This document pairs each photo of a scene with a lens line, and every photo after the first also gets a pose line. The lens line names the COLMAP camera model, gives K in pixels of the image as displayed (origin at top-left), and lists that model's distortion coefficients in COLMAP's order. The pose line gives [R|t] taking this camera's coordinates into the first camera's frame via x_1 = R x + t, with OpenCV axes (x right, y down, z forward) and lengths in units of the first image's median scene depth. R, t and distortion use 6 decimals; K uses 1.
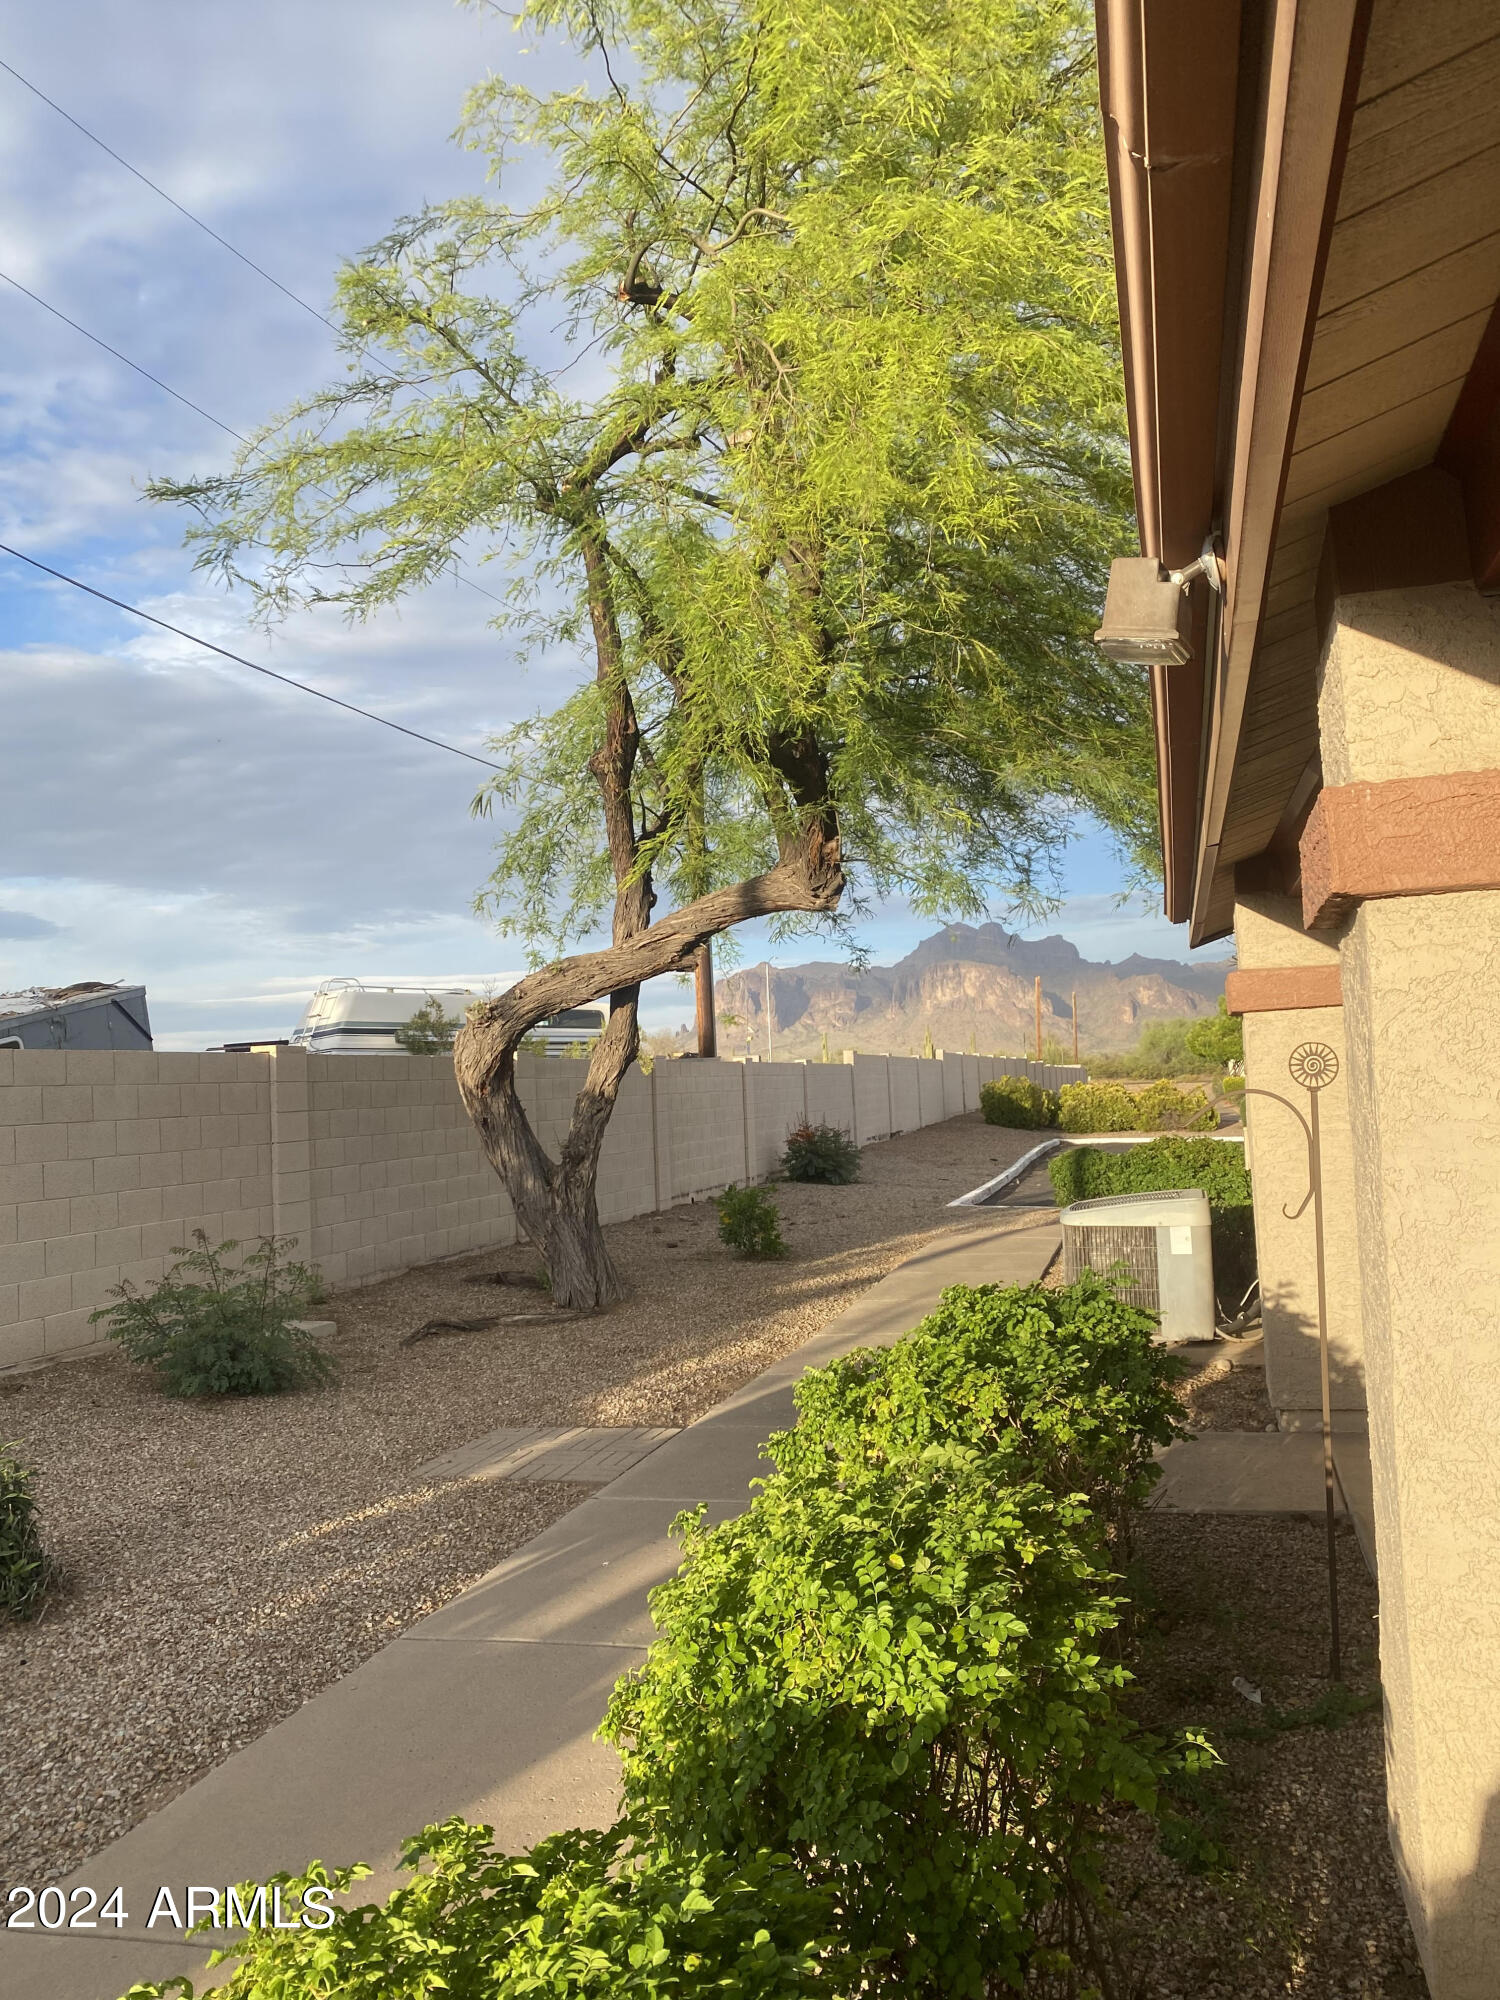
lens RADIAL K [[1543.4, 0, 716.1], [0, 1543.4, 978.0], [0, 0, 1]] dist [0.056468, -0.078120]
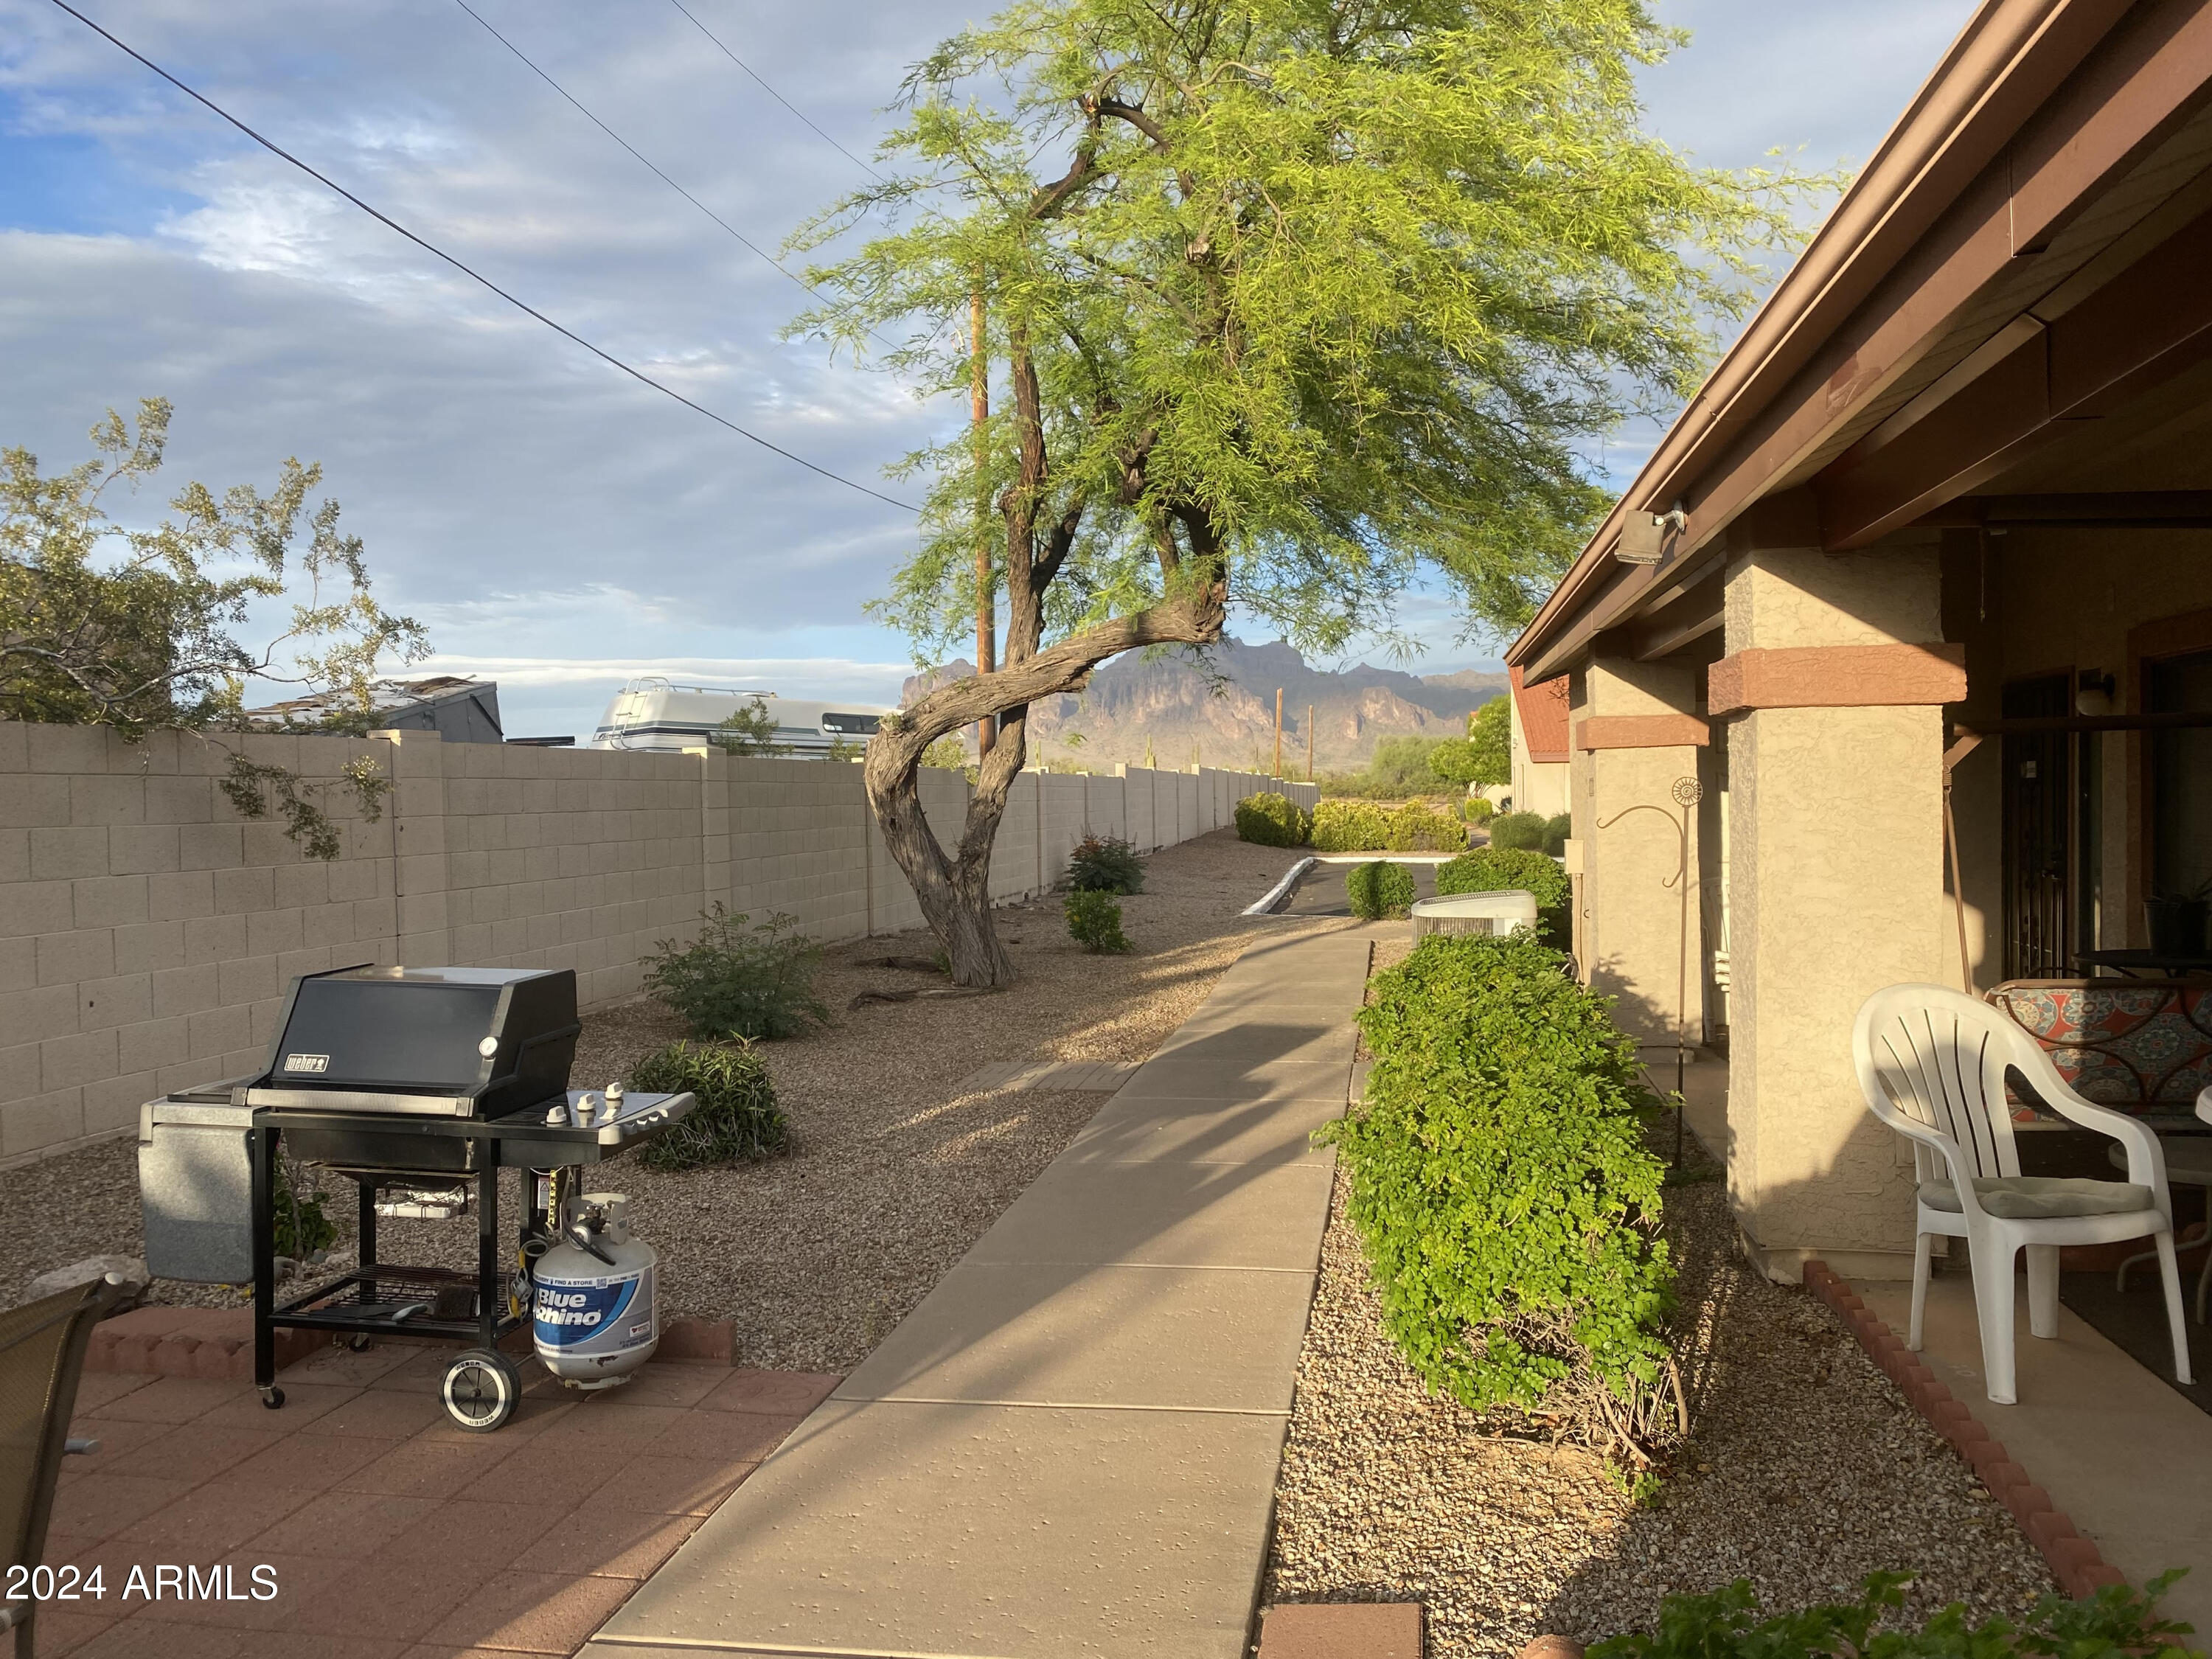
lens RADIAL K [[1707.0, 0, 1080.1], [0, 1707.0, 807.7], [0, 0, 1]] dist [0.056468, -0.078120]
pose [[0.994262, 0.025287, 0.103937, -0.117605], [-0.033097, 0.996700, 0.074122, -0.010521], [-0.101720, -0.077137, 0.991818, -0.192574]]
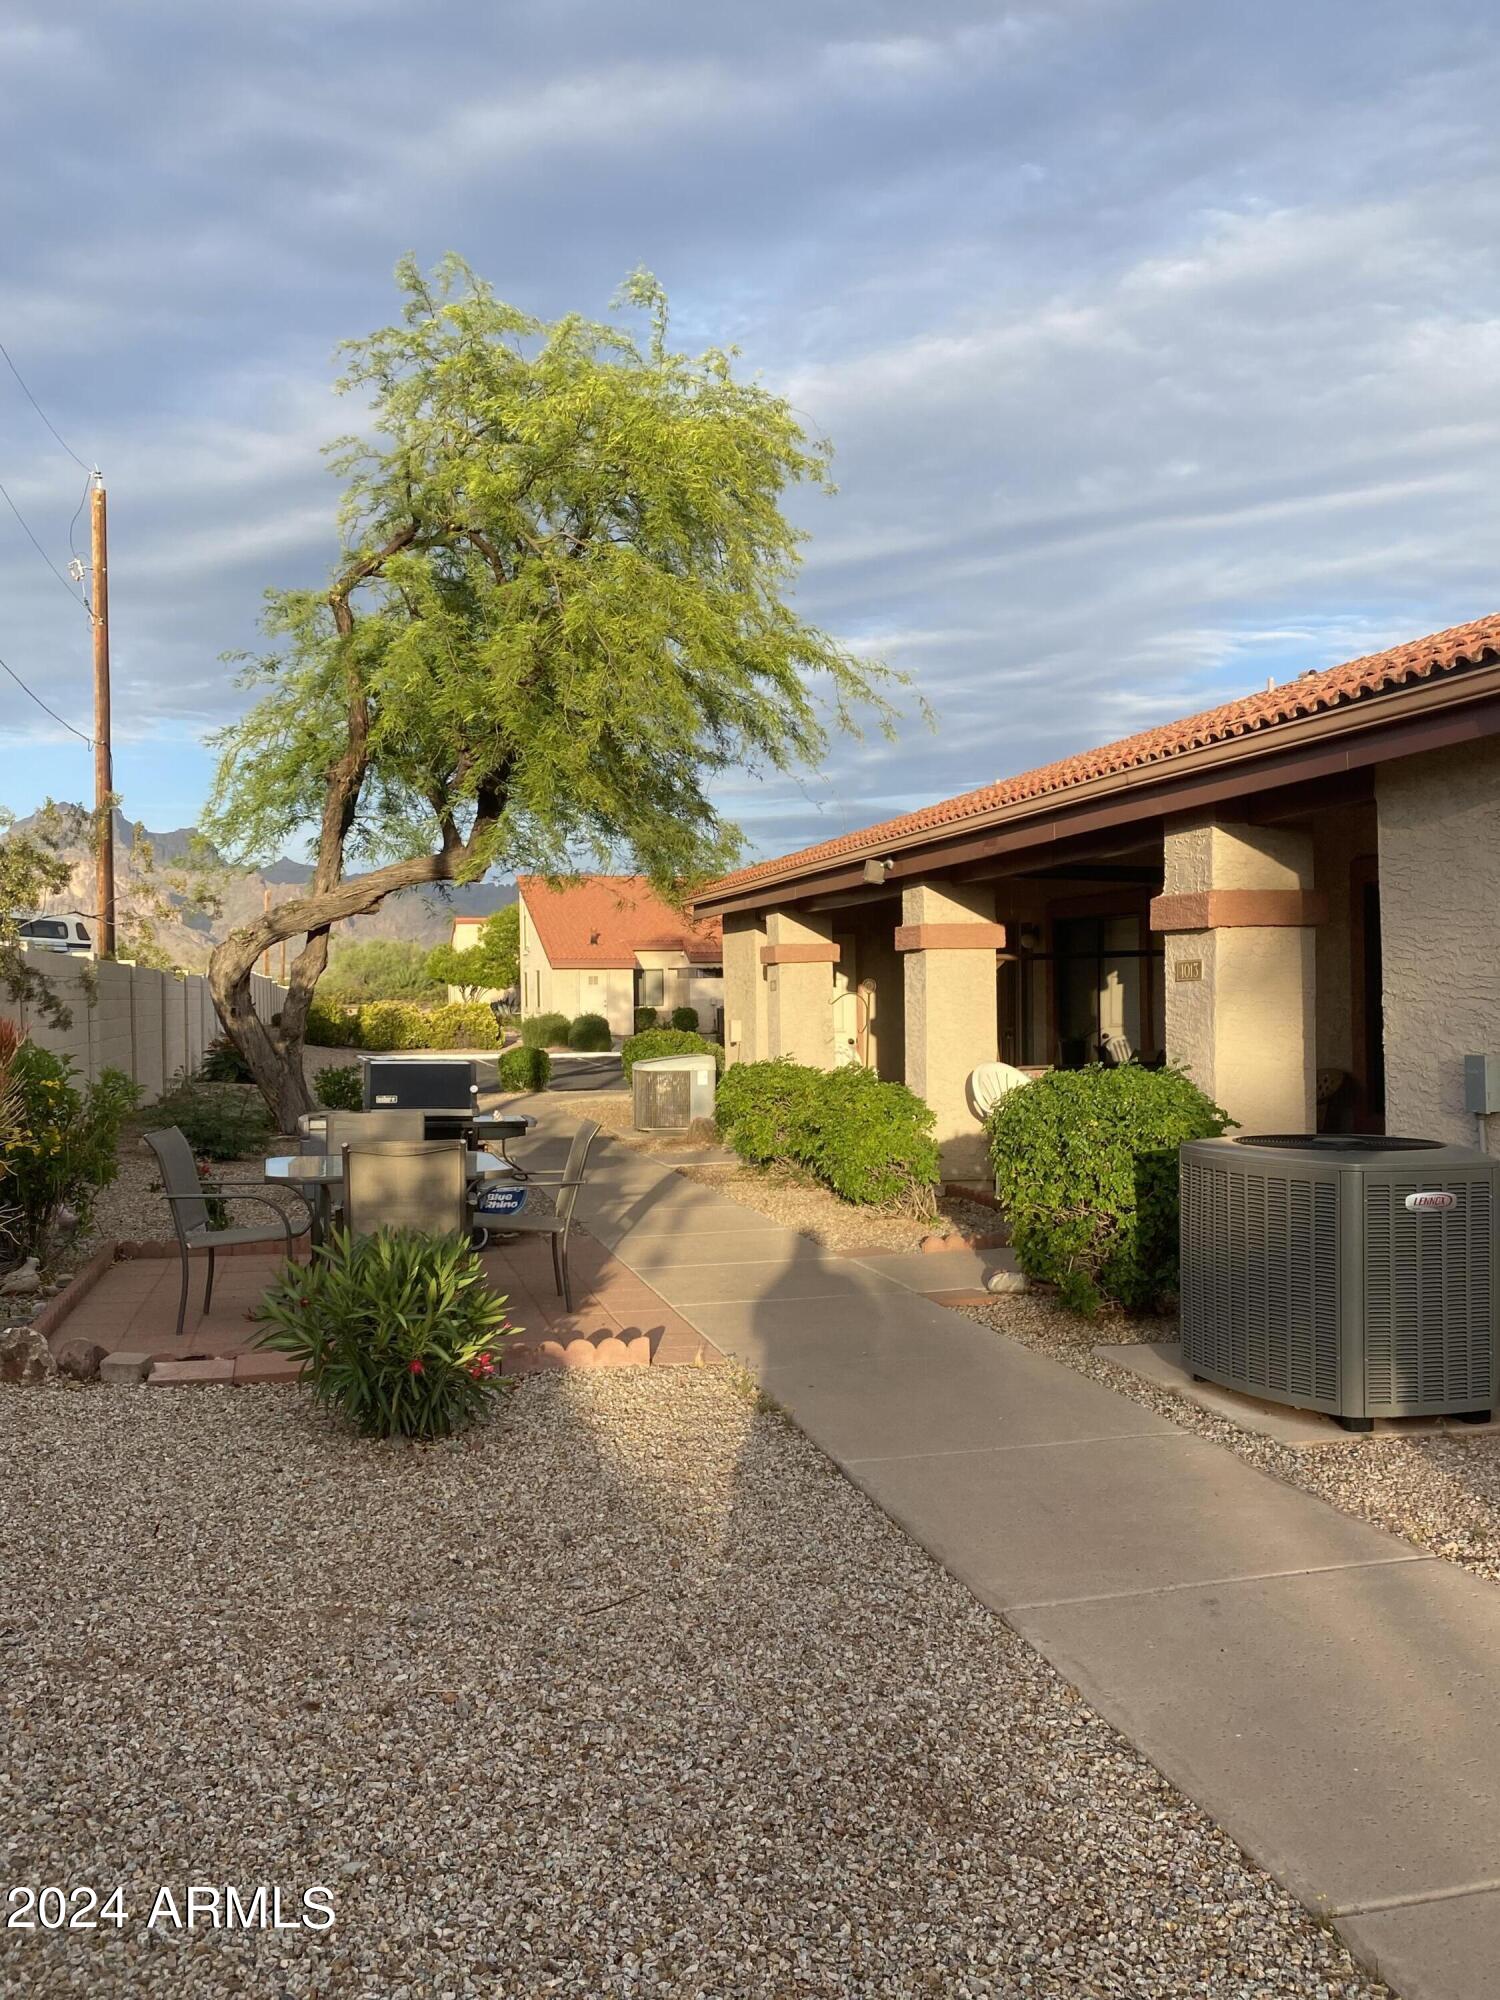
lens RADIAL K [[1856.4, 0, 769.4], [0, 1856.4, 1037.4], [0, 0, 1]] dist [0.149871, 0.000000]
pose [[0.865260, 0.015175, 0.501094, -0.488231], [-0.056227, 0.996173, 0.066921, -0.023638], [-0.498161, -0.086079, 0.862801, -0.631408]]
